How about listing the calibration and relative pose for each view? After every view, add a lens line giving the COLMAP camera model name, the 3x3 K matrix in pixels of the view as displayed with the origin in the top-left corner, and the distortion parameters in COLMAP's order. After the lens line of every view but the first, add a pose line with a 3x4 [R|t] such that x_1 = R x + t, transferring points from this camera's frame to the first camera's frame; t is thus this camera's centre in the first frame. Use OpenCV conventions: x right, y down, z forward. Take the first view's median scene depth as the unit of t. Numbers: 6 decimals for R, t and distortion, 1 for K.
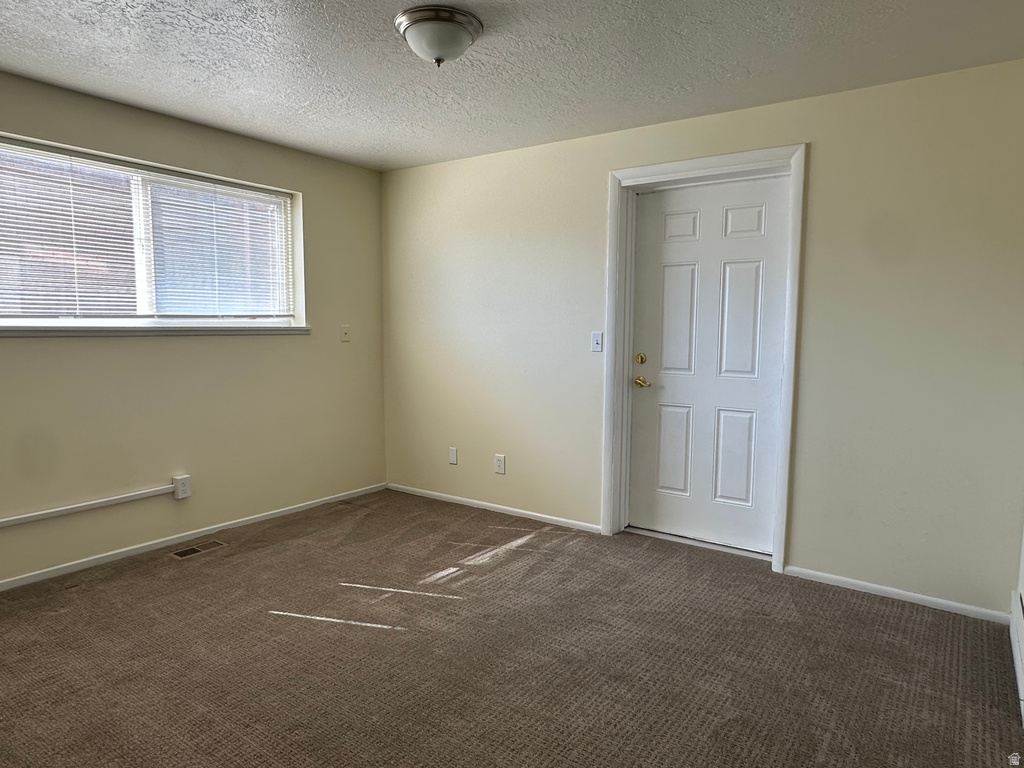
lens RADIAL K [[649.6, 0, 516.4], [0, 649.6, 389.3], [0, 0, 1]] dist [-0.000742, -0.000473]
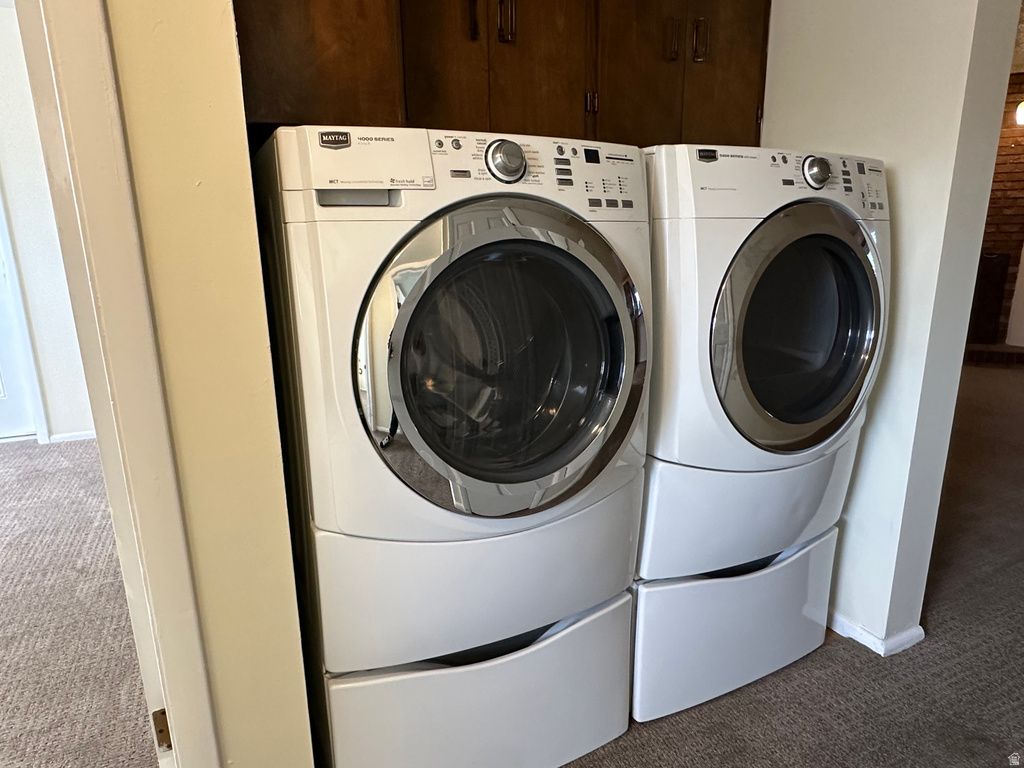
lens RADIAL K [[649.6, 0, 510.7], [0, 649.6, 389.5], [0, 0, 1]] dist [-0.000742, -0.000473]
pose [[0.511094, -0.228331, 0.828642, -0.107940], [0.110138, 0.973520, 0.200321, 0.046888], [-0.852439, -0.011118, 0.522708, -0.306872]]
